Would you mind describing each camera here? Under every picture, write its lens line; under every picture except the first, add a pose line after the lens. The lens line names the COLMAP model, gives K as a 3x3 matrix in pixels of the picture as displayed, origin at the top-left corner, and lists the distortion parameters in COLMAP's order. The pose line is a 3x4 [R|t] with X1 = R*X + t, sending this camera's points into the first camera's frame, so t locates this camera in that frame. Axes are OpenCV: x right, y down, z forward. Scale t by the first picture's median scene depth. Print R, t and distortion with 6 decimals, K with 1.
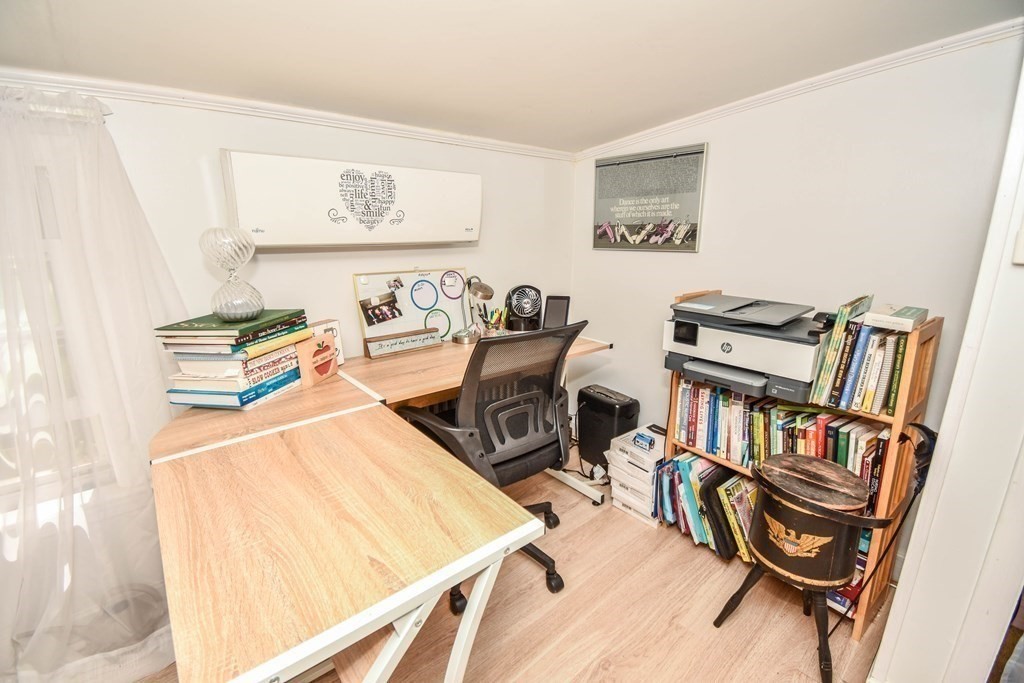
lens RADIAL K [[452.7, 0, 504.9], [0, 452.7, 342.2], [0, 0, 1]] dist [0.002504, -0.019635]
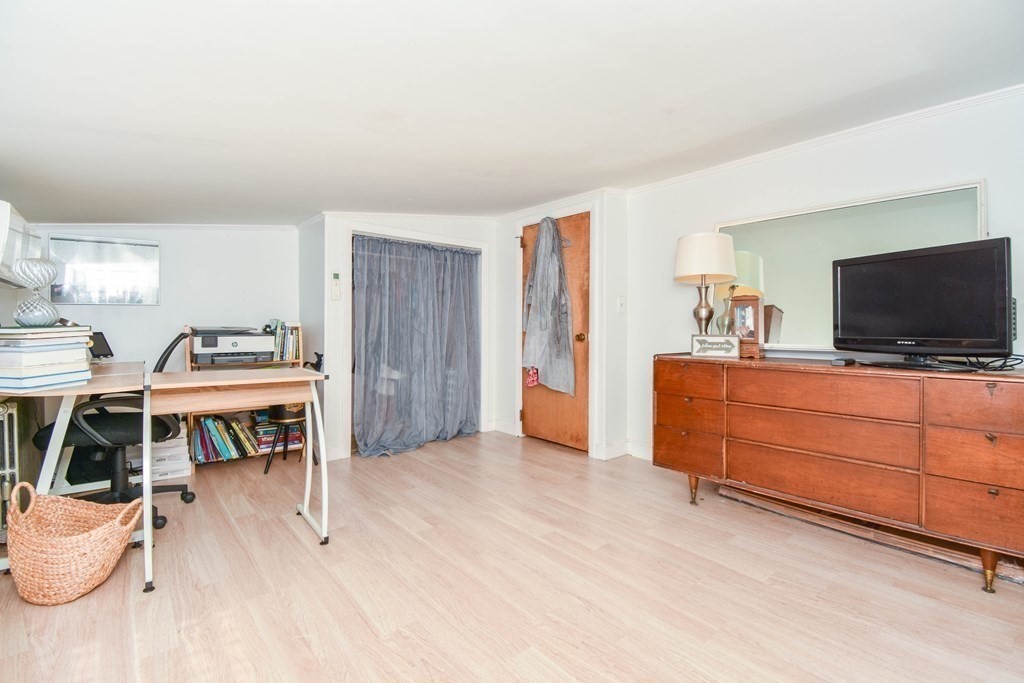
lens RADIAL K [[467.6, 0, 512.0], [0, 467.6, 341.5], [0, 0, 1]] dist [0.015090, 0.000020]
pose [[0.031960, -0.036221, 0.998833, -1.414296], [0.238672, 0.970709, 0.027564, 0.210740], [-0.970574, 0.237512, 0.039669, -0.291426]]
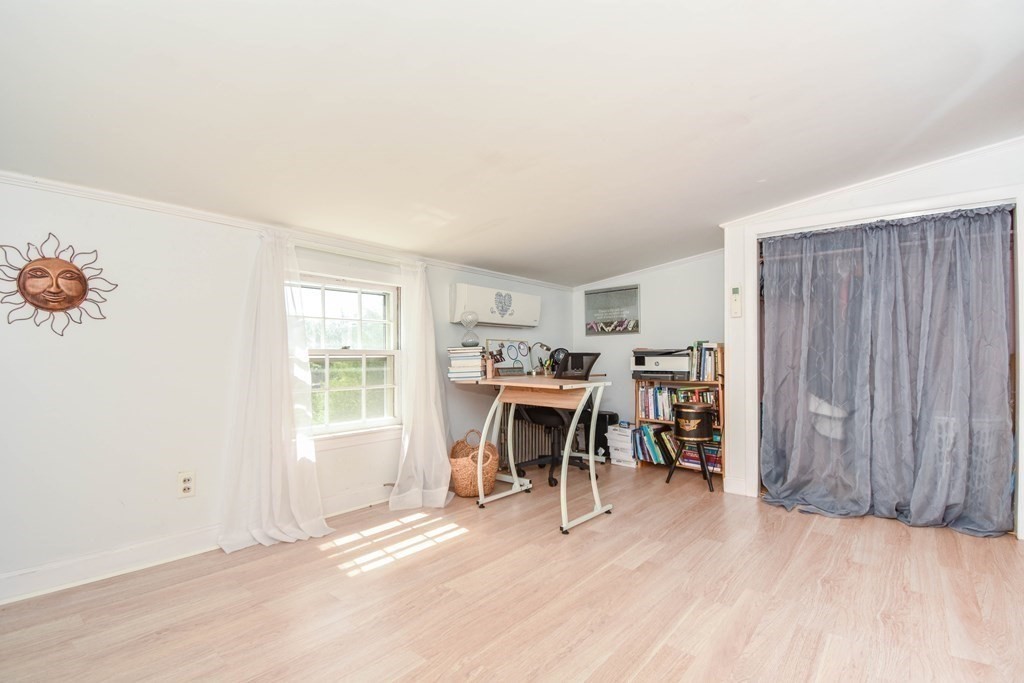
lens RADIAL K [[463.4, 0, 514.7], [0, 463.4, 352.6], [0, 0, 1]] dist [0.015224, -0.021905]
pose [[0.988827, -0.001092, 0.149065, -0.544603], [0.038588, 0.967762, -0.248891, 0.467235], [-0.143987, 0.251862, 0.956992, -1.102992]]
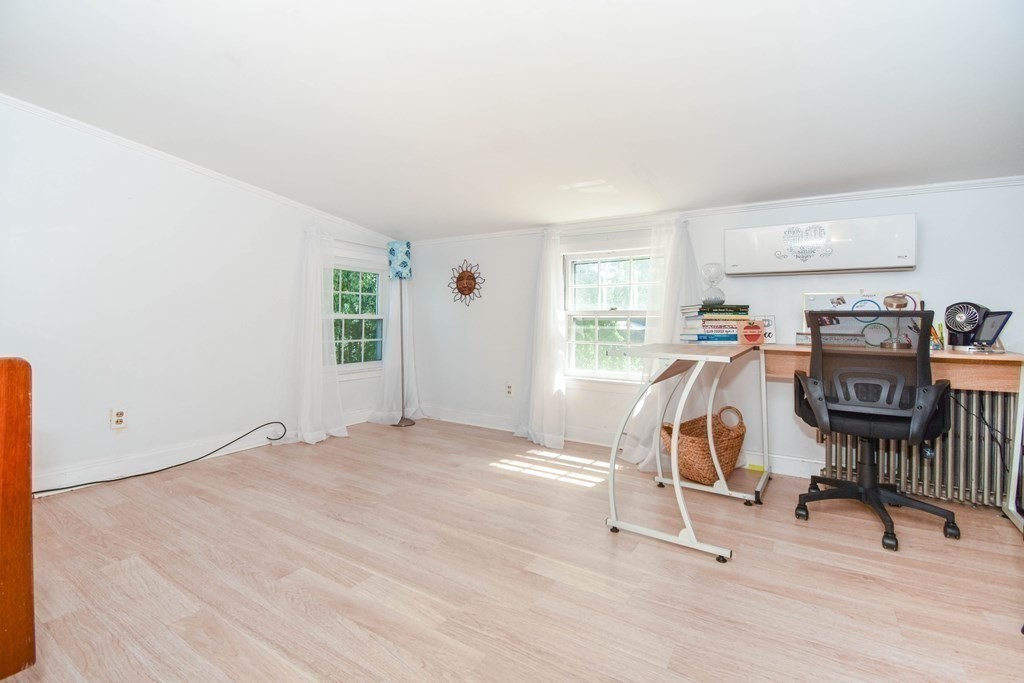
lens RADIAL K [[449.4, 0, 531.2], [0, 449.4, 318.4], [0, 0, 1]] dist [-0.010432, -0.000121]
pose [[0.312981, 0.006111, -0.949740, 0.841399], [-0.231596, 0.970285, -0.070078, 0.259142], [0.921090, 0.241889, 0.305096, -0.294358]]
